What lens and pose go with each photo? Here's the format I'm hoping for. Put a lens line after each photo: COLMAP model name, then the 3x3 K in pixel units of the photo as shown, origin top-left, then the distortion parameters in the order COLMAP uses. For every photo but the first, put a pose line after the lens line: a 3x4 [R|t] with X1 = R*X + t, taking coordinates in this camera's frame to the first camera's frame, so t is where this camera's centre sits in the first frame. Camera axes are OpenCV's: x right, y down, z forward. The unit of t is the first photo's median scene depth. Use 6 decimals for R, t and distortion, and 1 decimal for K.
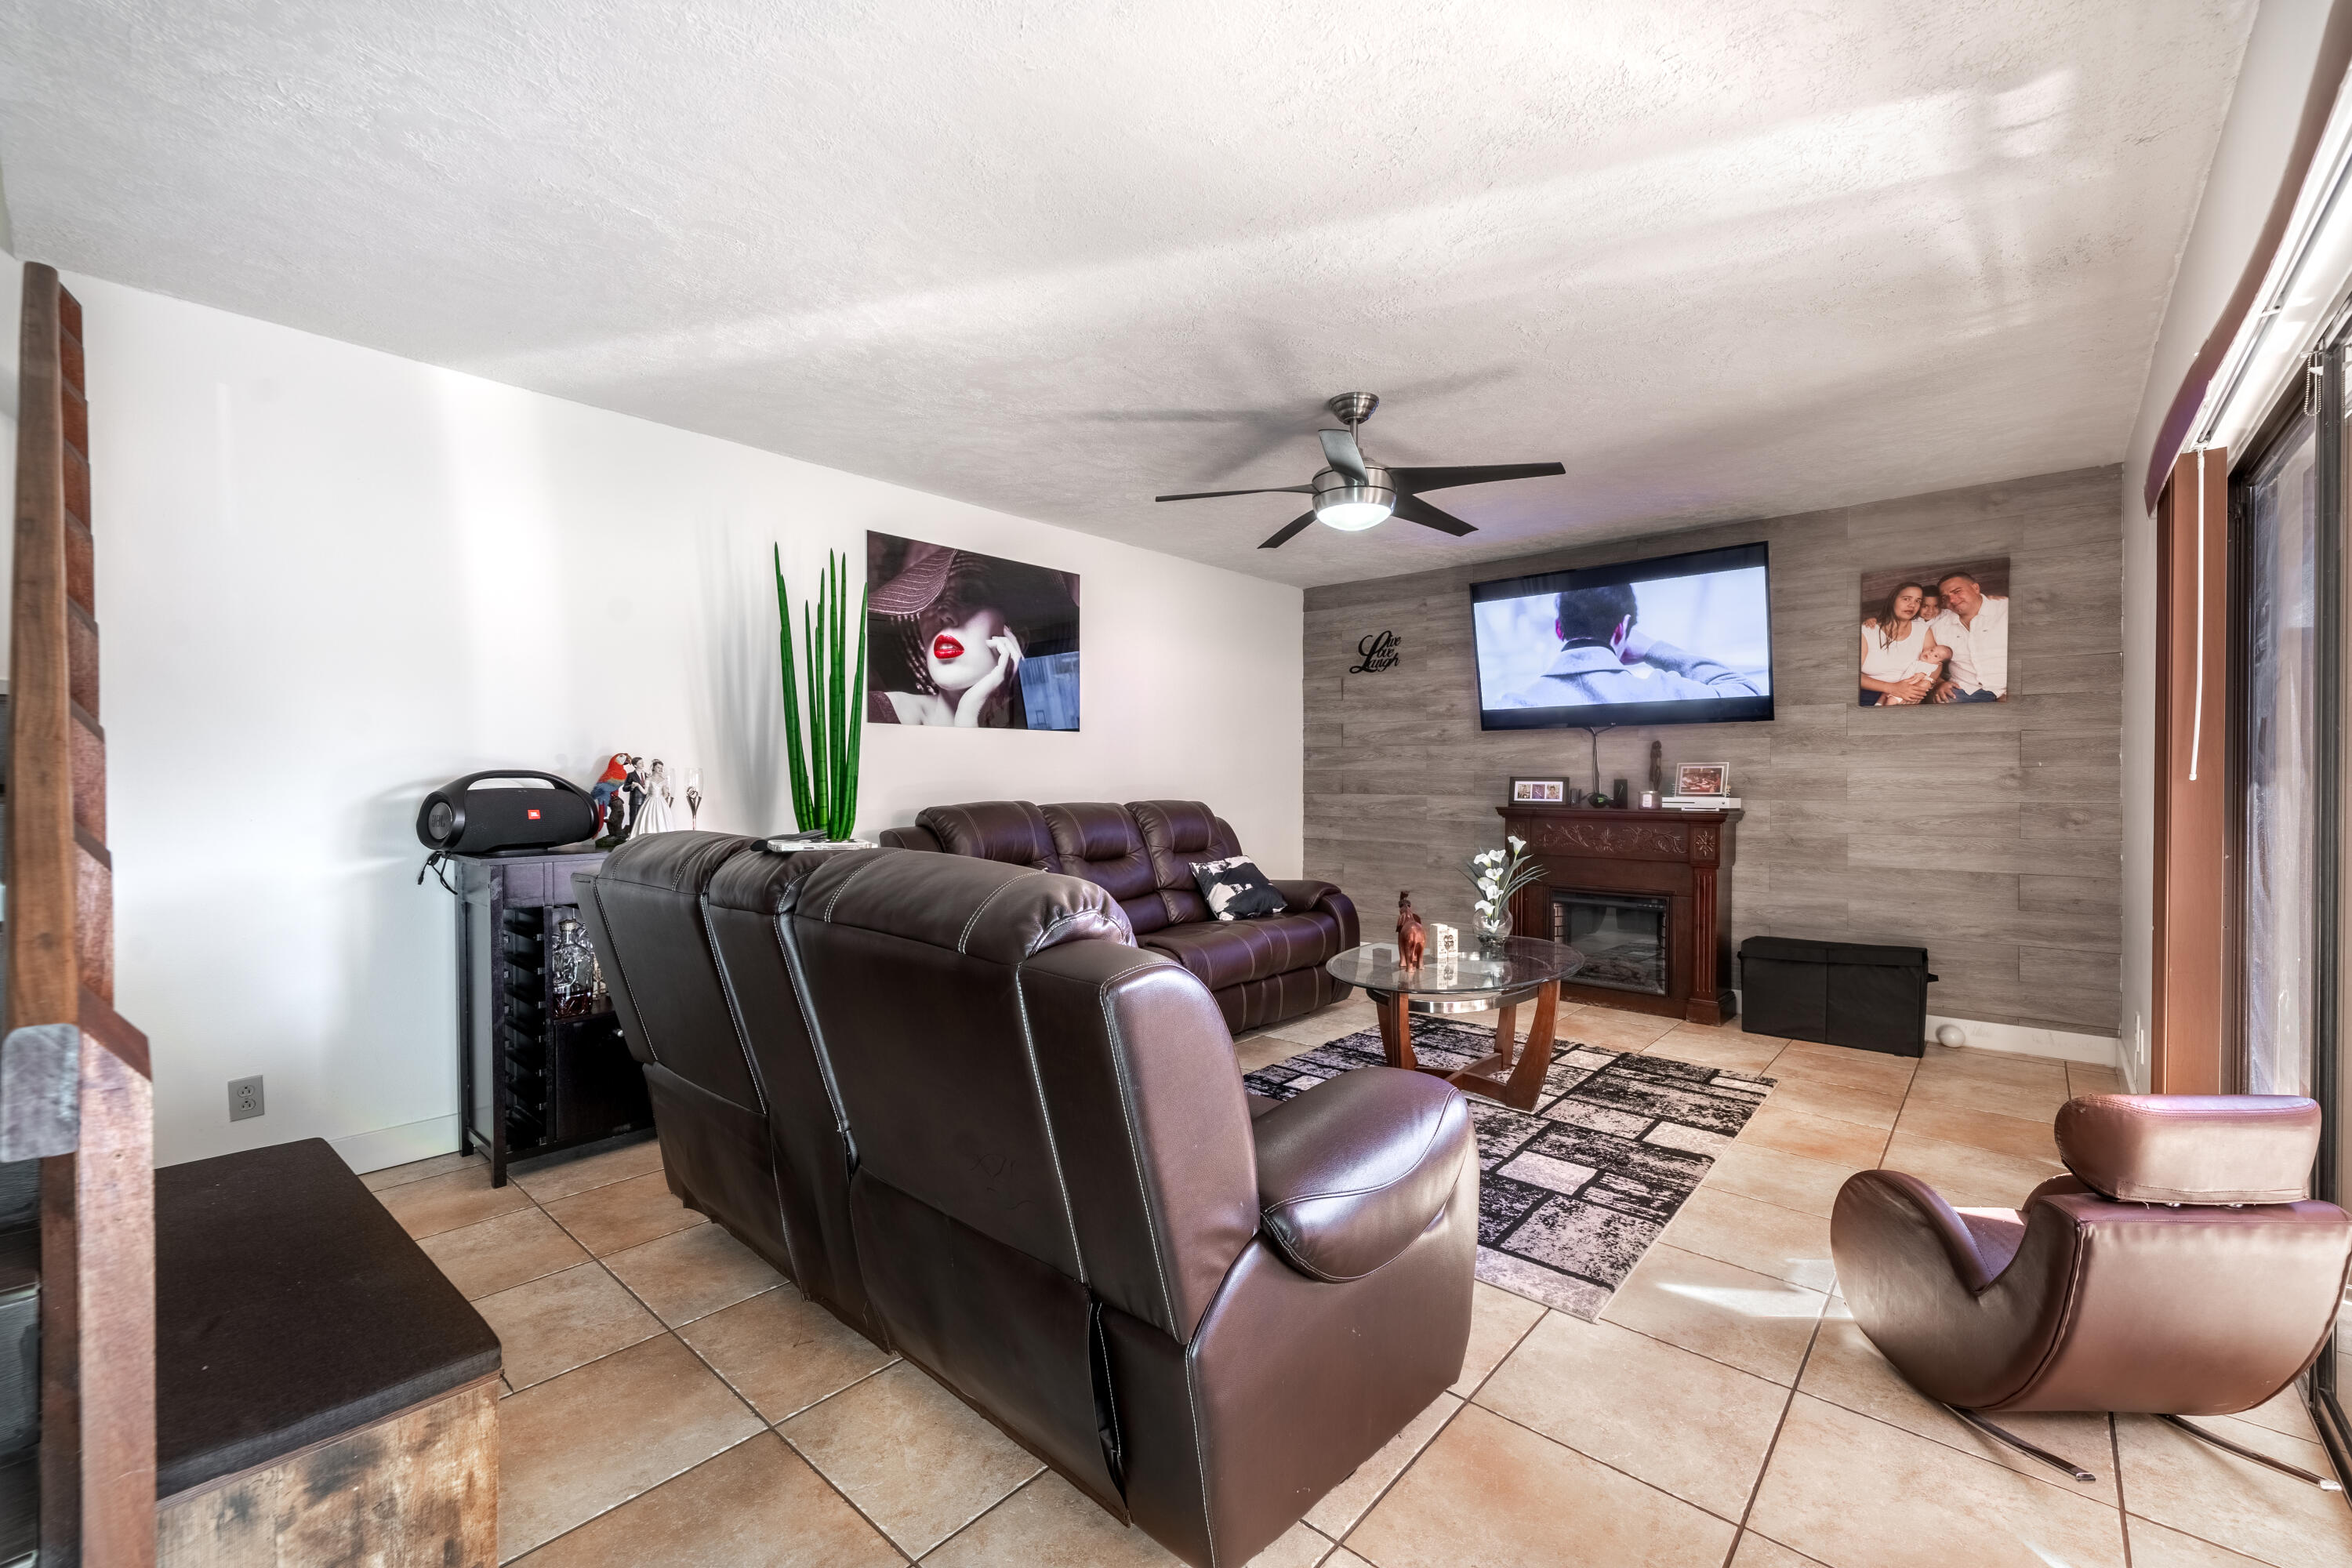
lens RADIAL K [[956.5, 0, 1181.4], [0, 956.5, 790.1], [0, 0, 1]] dist [0.002308, -0.000420]
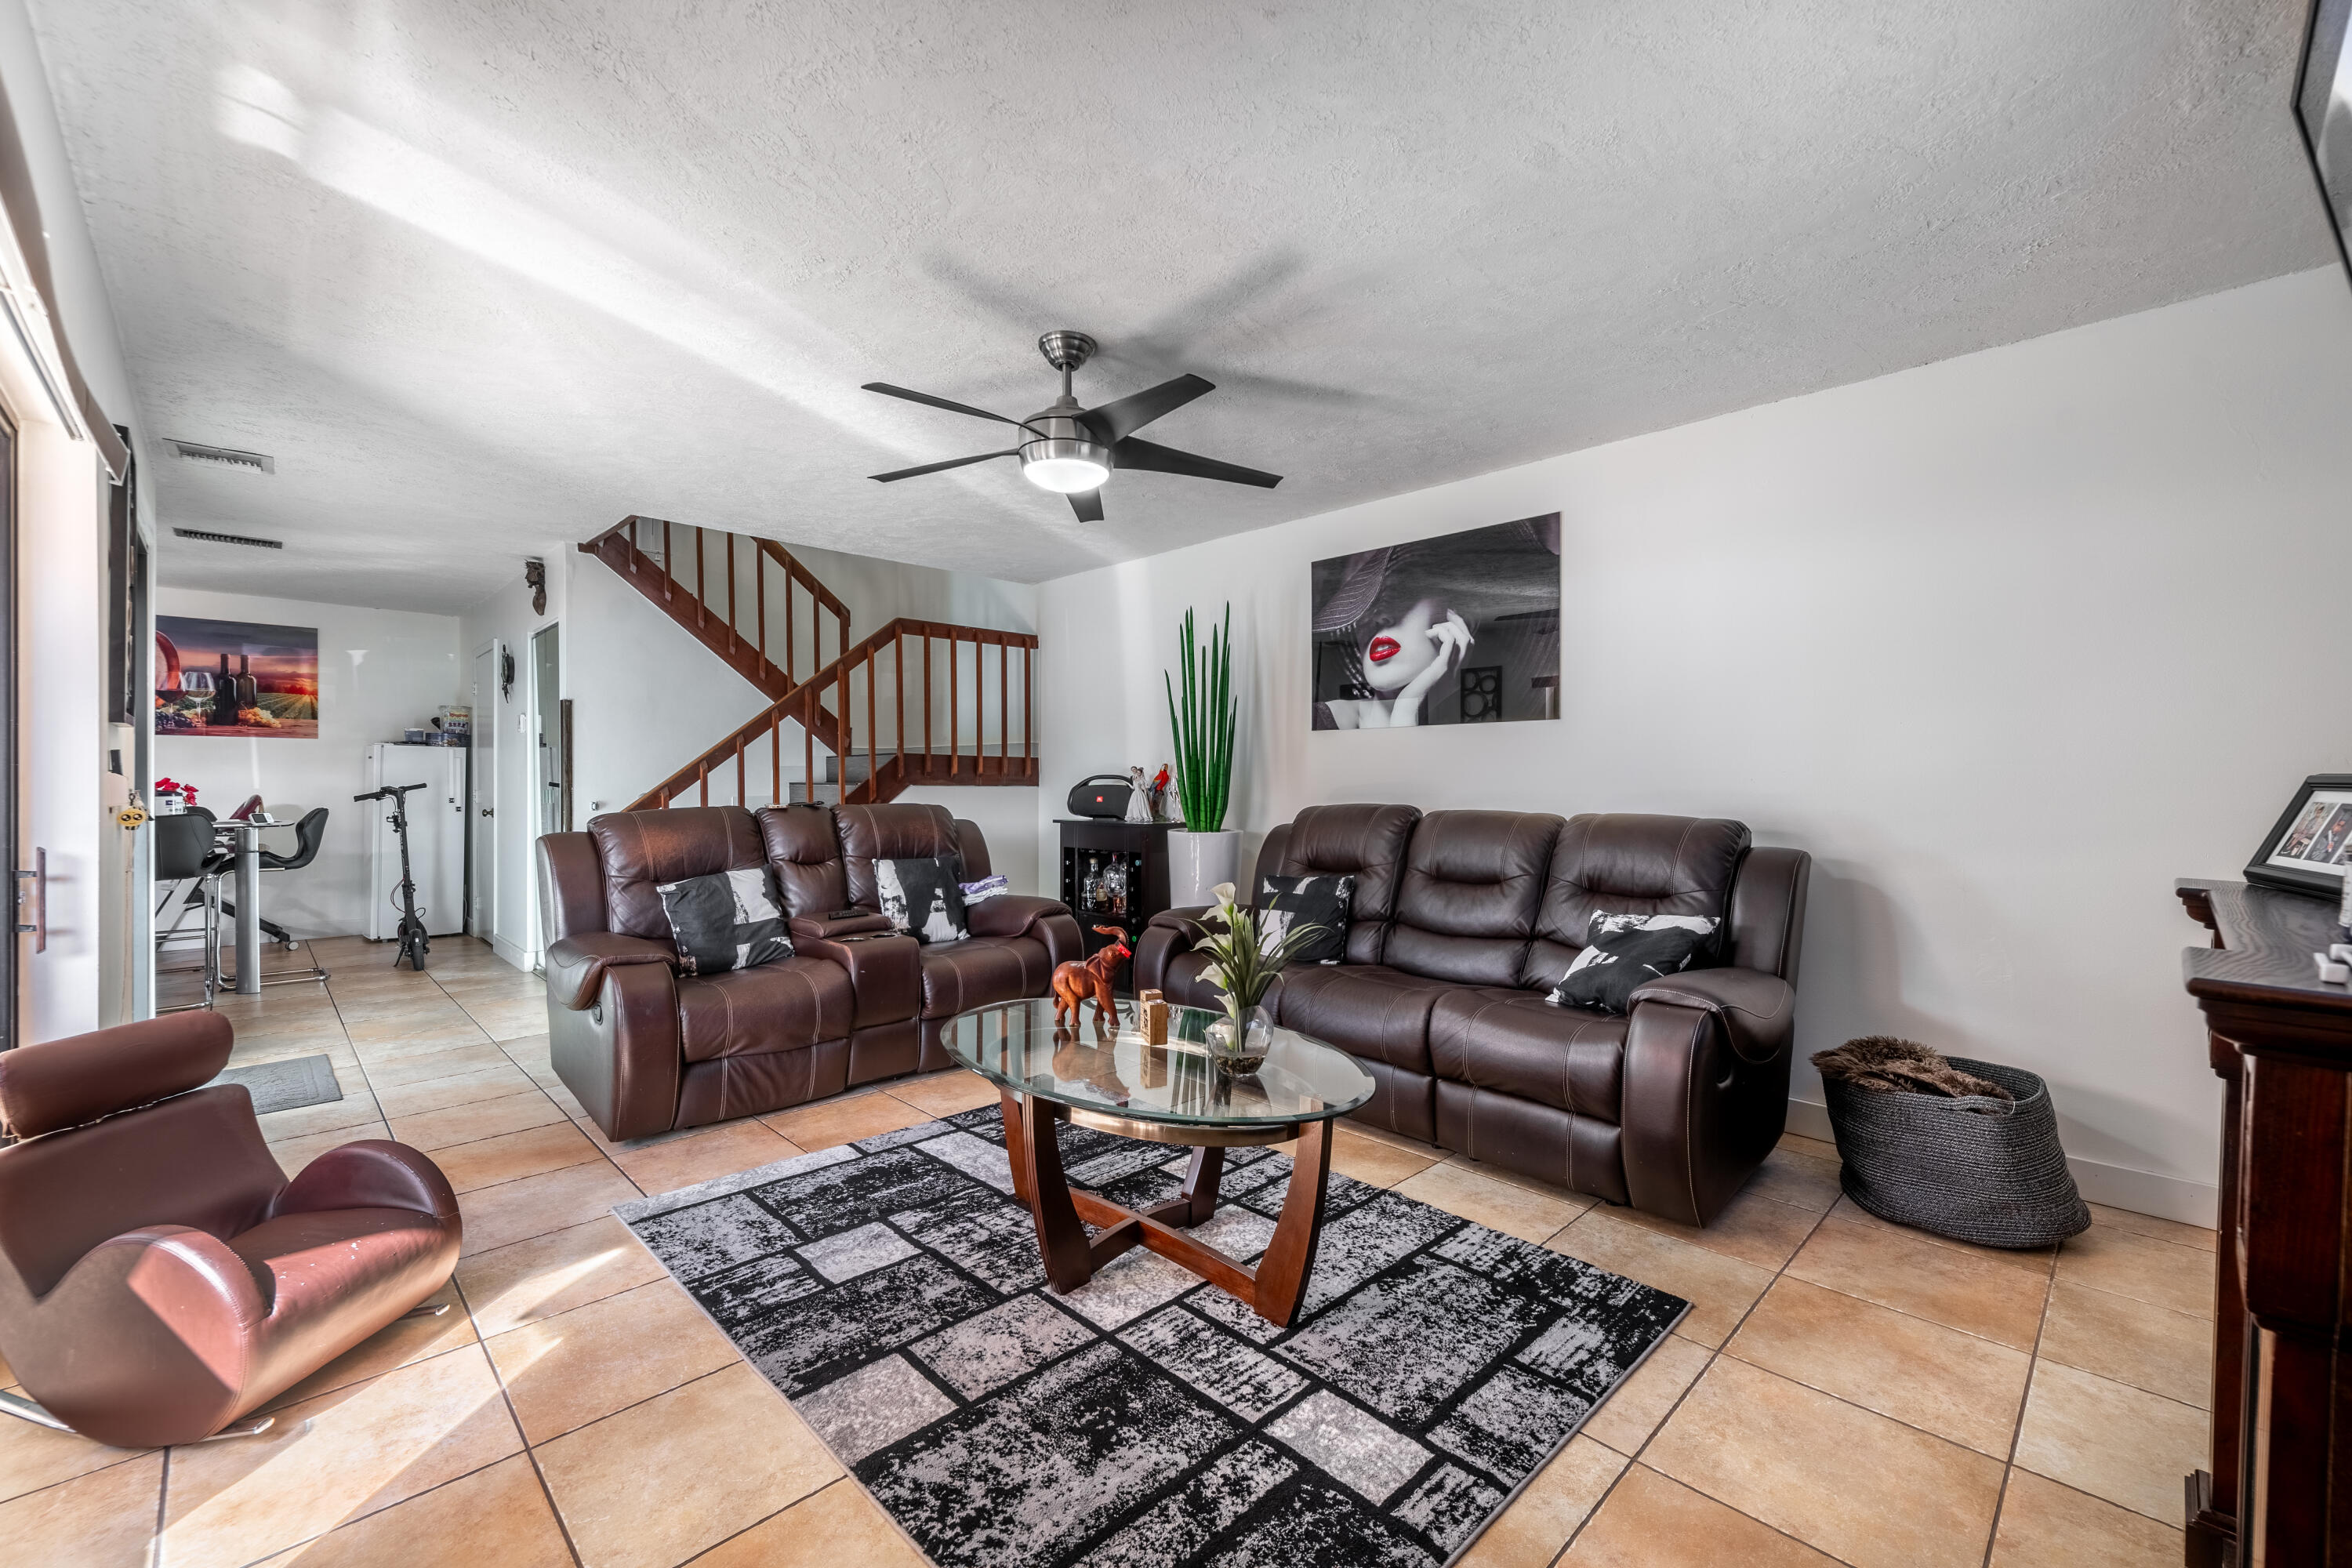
lens RADIAL K [[956.5, 0, 1173.1], [0, 956.5, 788.5], [0, 0, 1]] dist [0.002308, -0.000420]
pose [[-0.072528, 0.008367, -0.997331, 1.000227], [-0.016147, 0.999824, 0.009562, -0.012279], [0.997236, 0.016797, -0.072380, 1.117508]]
